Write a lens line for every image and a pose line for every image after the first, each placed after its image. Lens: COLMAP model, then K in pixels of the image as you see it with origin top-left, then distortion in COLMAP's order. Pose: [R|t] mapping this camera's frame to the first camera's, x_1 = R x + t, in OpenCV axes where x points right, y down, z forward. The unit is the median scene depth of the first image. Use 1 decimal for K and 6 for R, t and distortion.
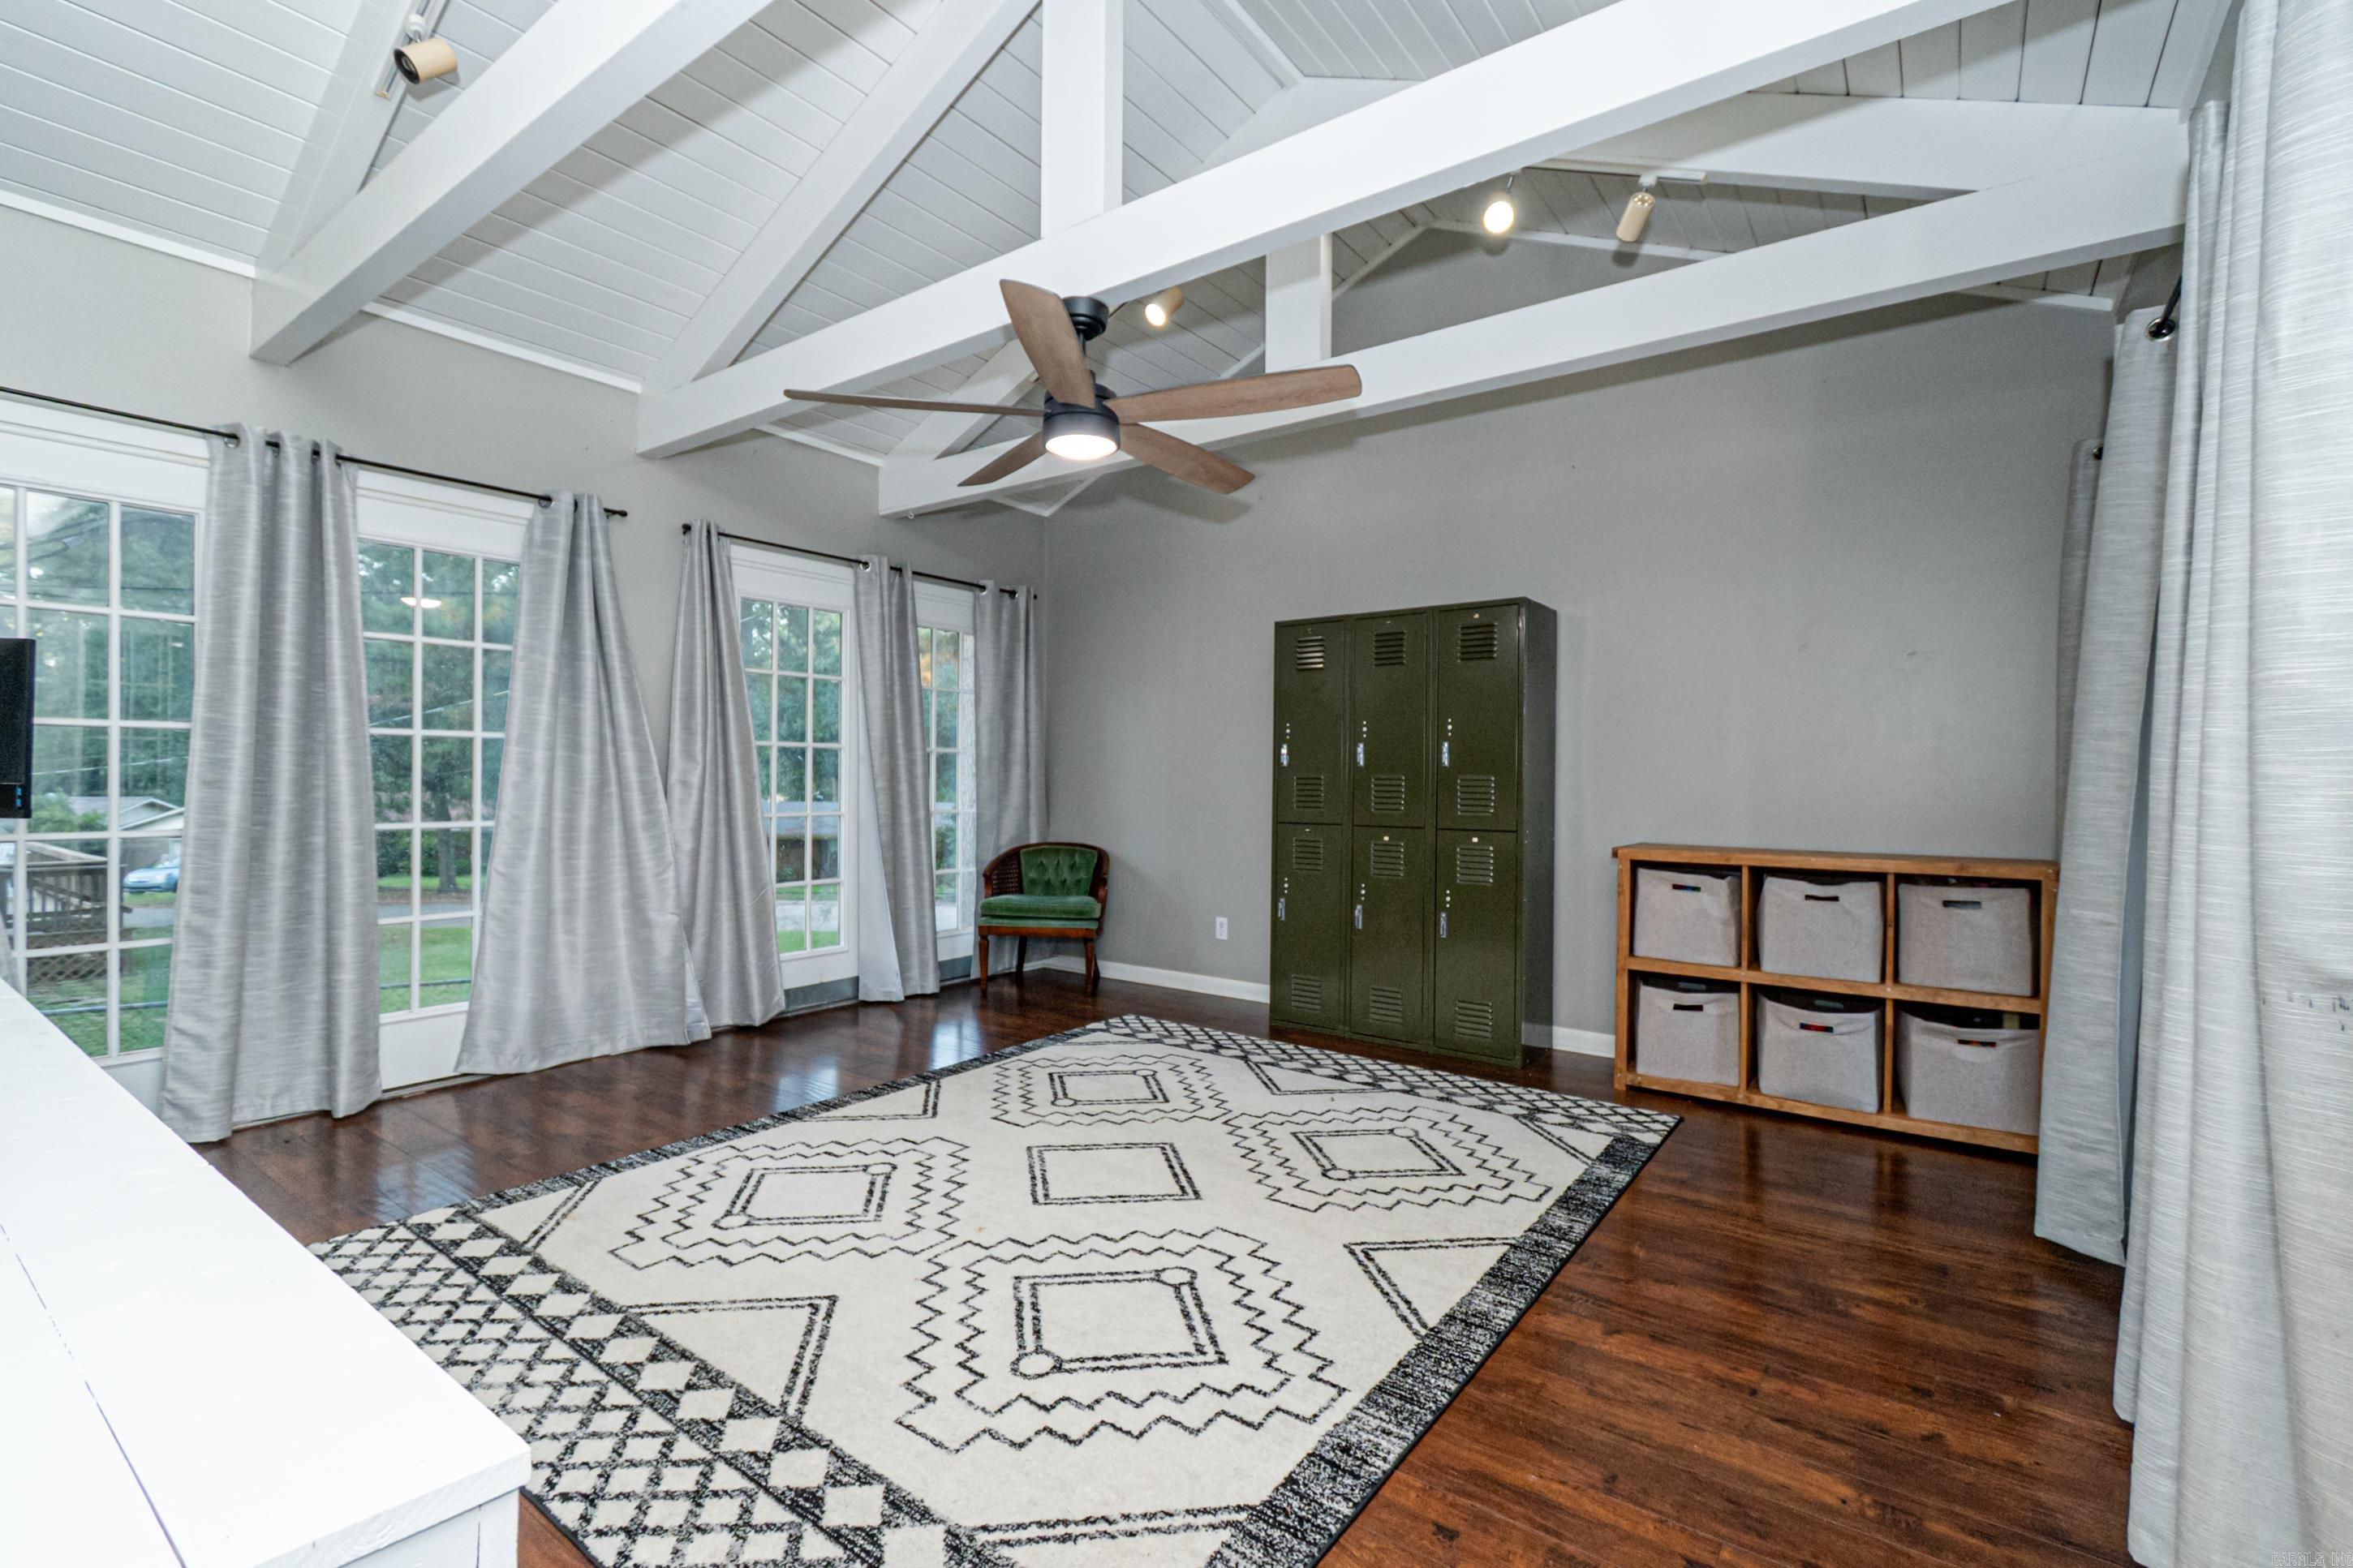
lens RADIAL K [[1050.3, 0, 1176.5], [0, 1050.3, 785.8], [0, 0, 1]] dist [0.001232, -0.001842]
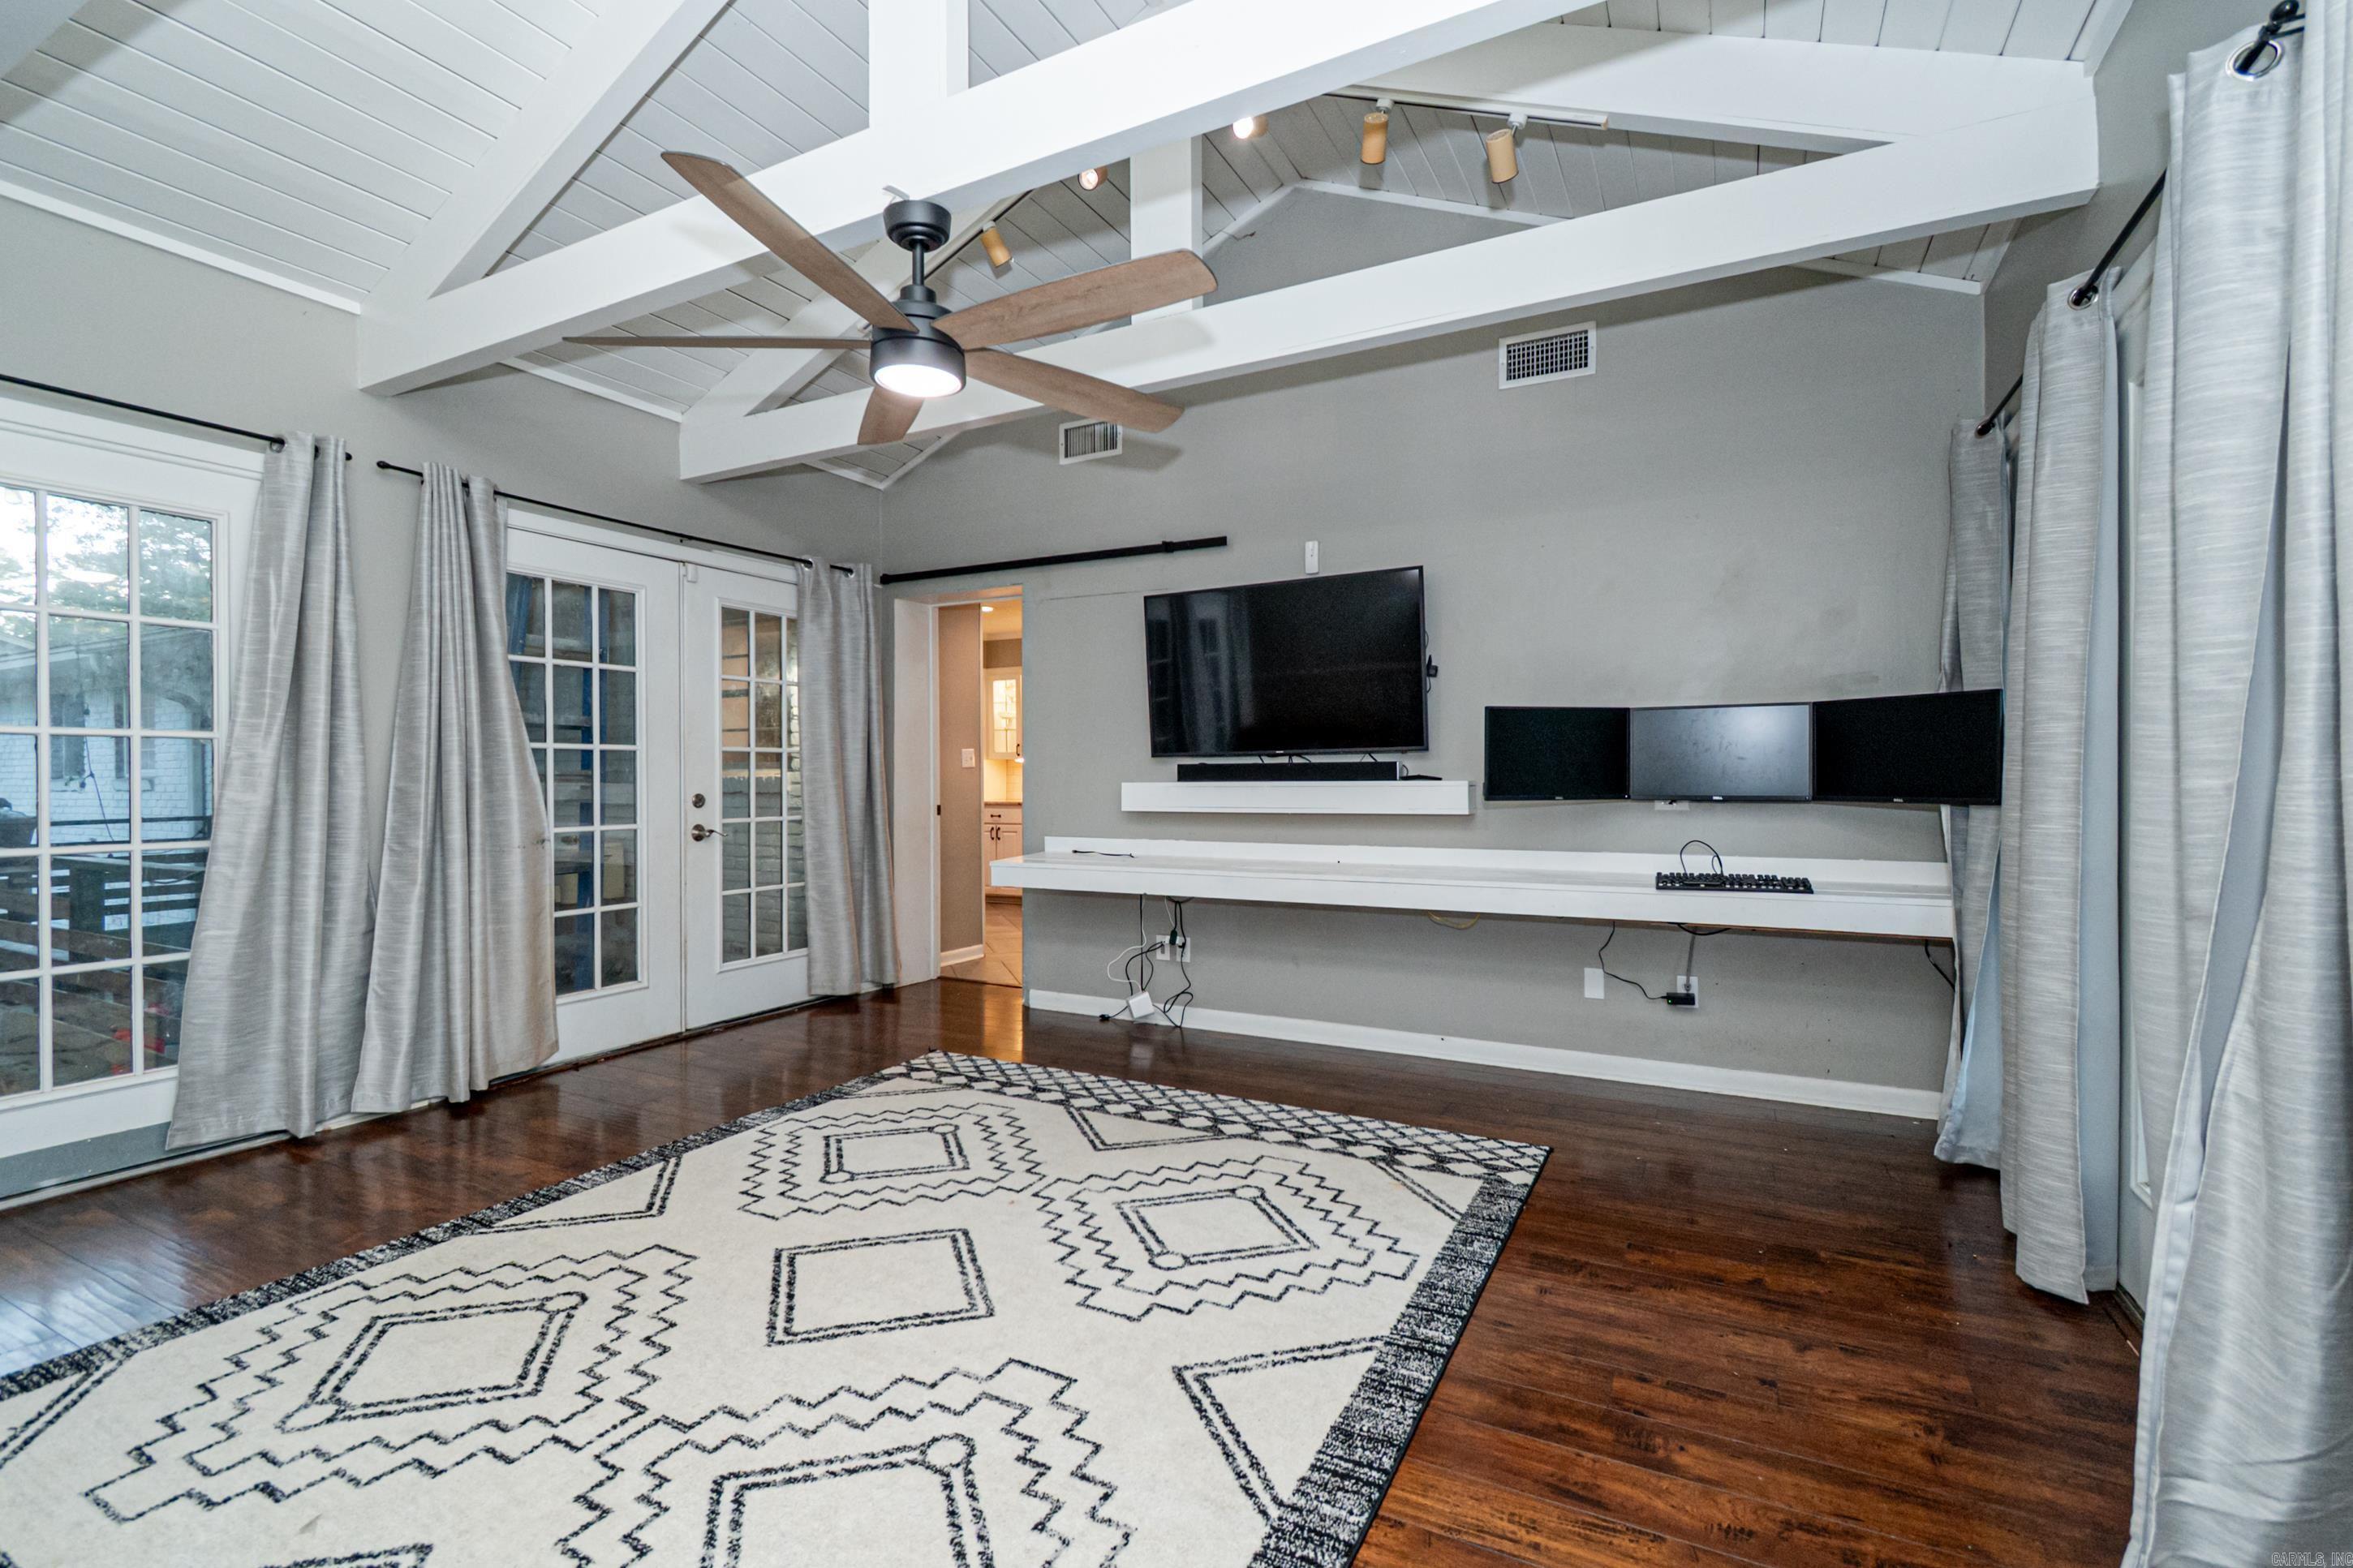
lens RADIAL K [[1050.3, 0, 1174.8], [0, 1050.3, 786.5], [0, 0, 1]] dist [0.001232, -0.001842]
pose [[-0.989341, -0.005302, -0.145520, -0.202836], [-0.007716, 0.999842, 0.016029, -0.016577], [0.145412, 0.016981, -0.989225, 2.182375]]
